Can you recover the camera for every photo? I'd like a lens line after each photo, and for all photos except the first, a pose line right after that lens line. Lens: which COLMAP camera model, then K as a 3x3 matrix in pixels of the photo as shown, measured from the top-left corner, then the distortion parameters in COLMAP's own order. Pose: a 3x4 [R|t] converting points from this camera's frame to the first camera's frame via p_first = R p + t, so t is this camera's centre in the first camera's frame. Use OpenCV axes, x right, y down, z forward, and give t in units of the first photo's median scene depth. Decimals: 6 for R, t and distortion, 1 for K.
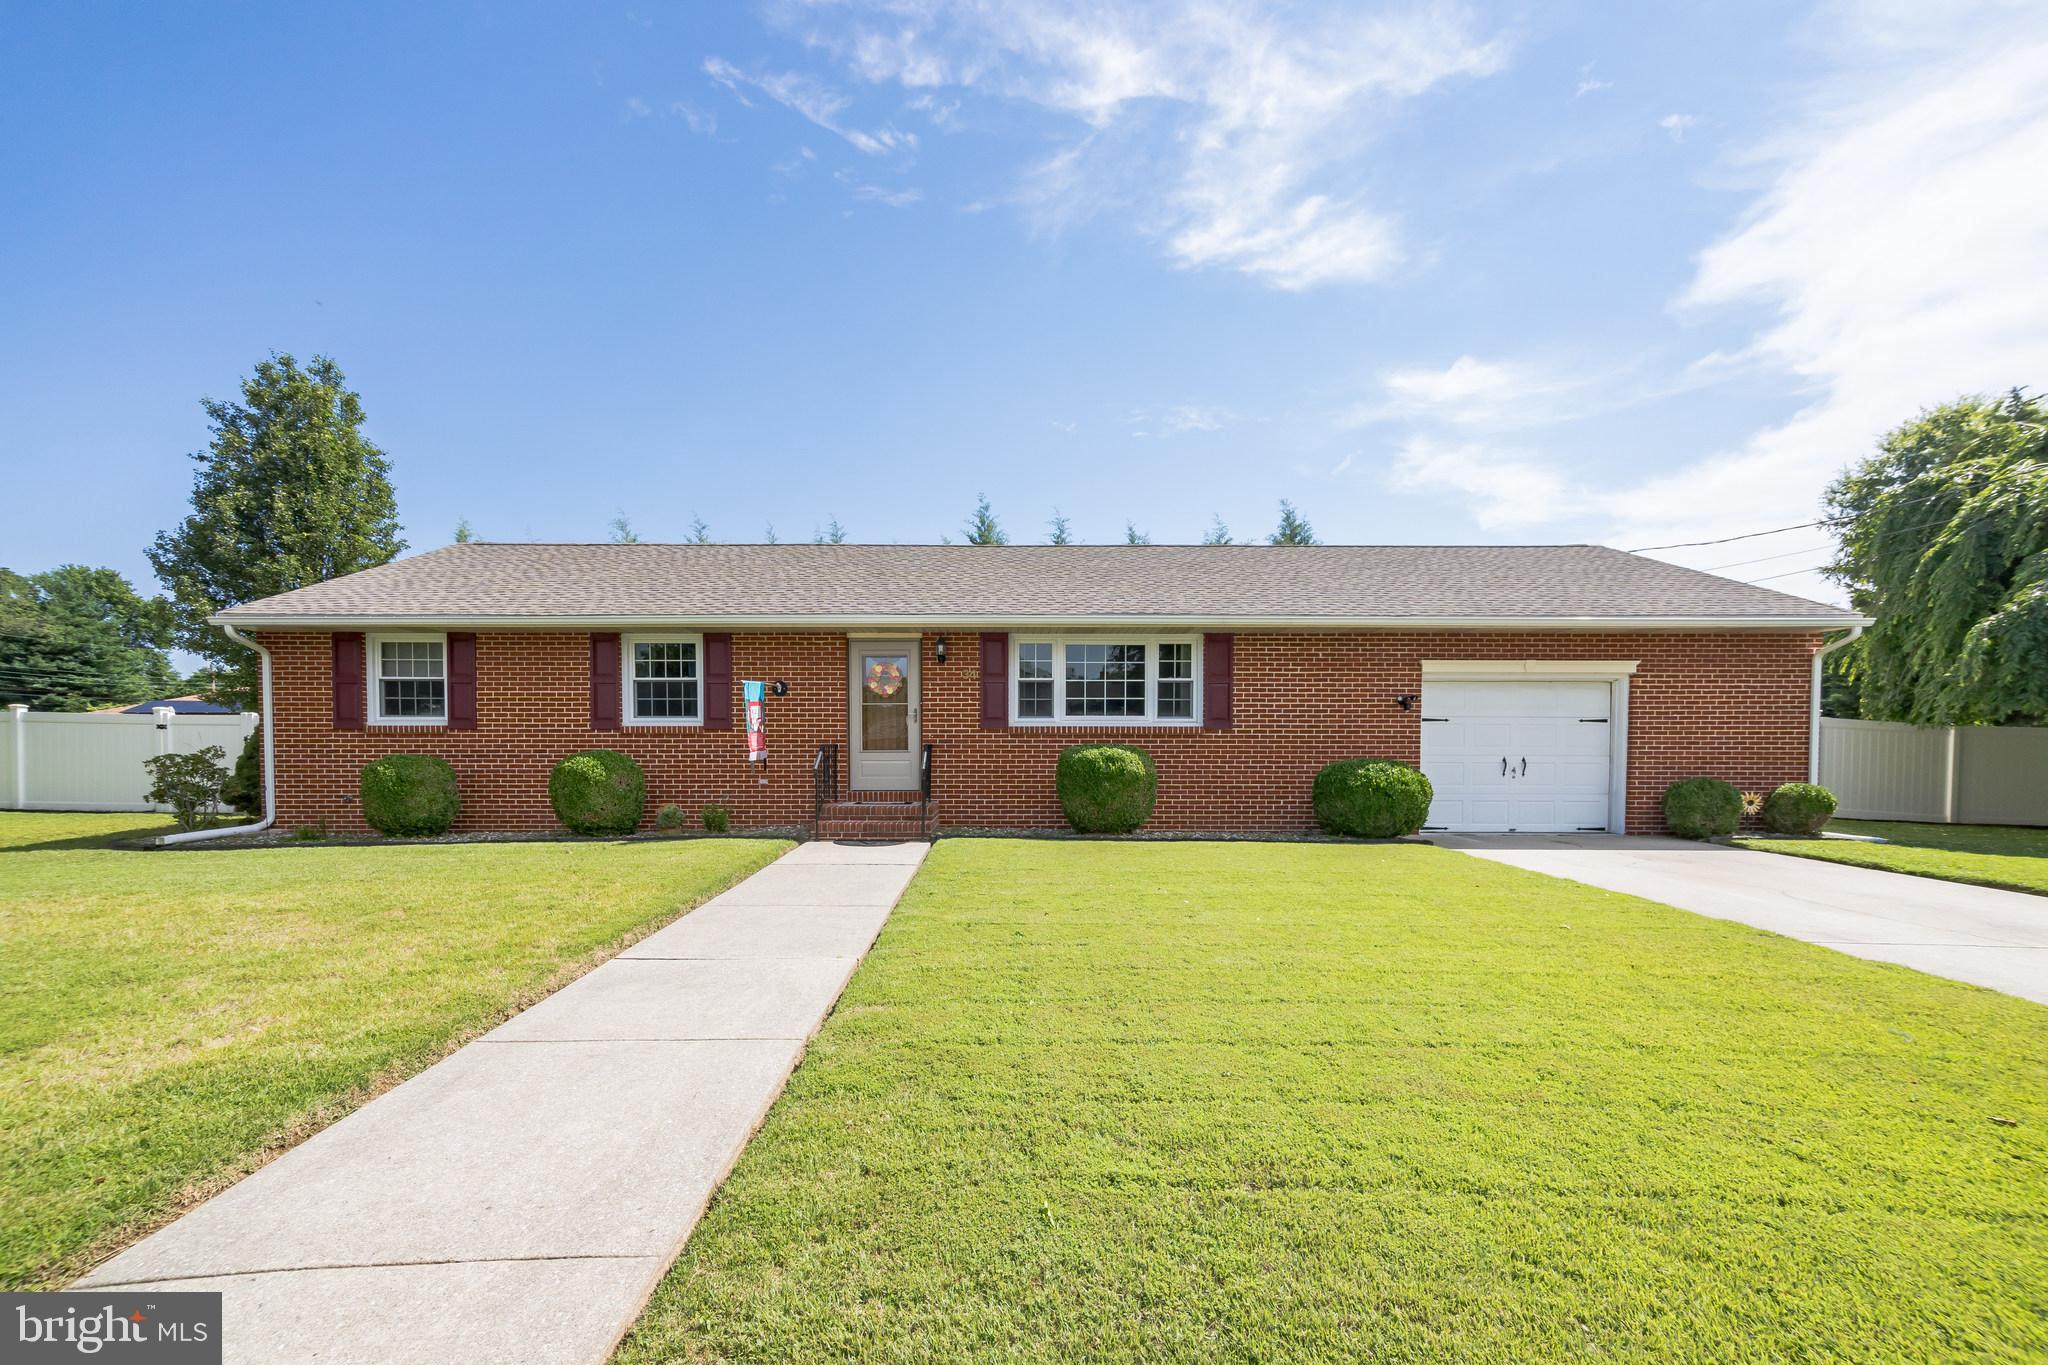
lens RADIAL K [[833.9, 0, 1067.2], [0, 833.9, 776.3], [0, 0, 1]] dist [-0.000990, 0.000683]
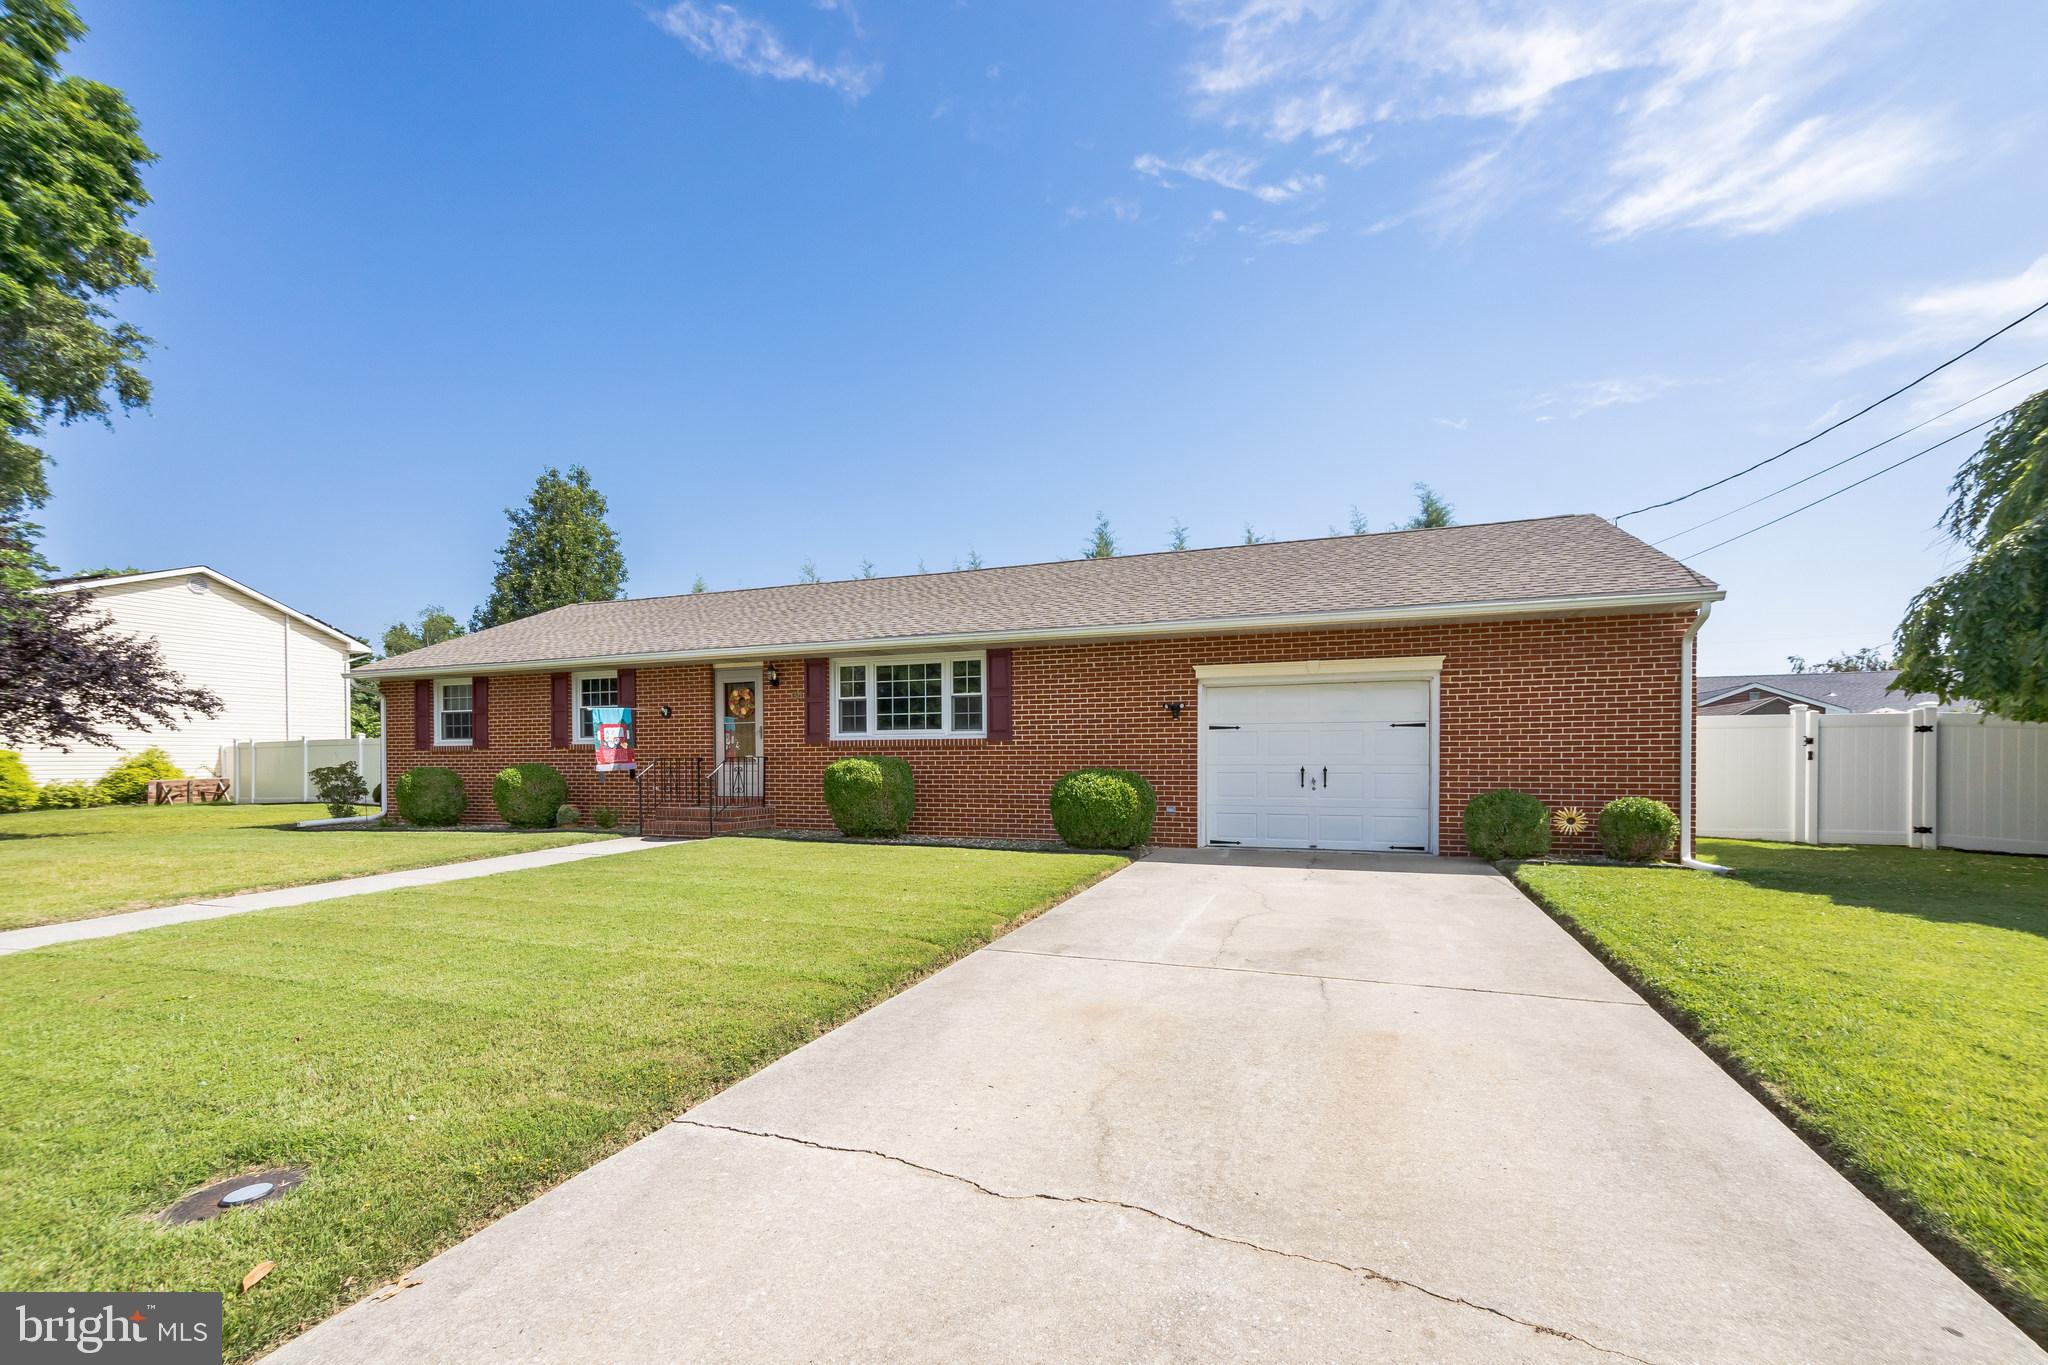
lens RADIAL K [[833.9, 0, 1067.2], [0, 833.9, 776.3], [0, 0, 1]] dist [-0.000990, 0.000683]
pose [[0.940509, 0.001259, -0.339767, 0.610640], [-0.004830, 0.999942, -0.009666, -0.002238], [0.339735, 0.010732, 0.940460, 0.048819]]
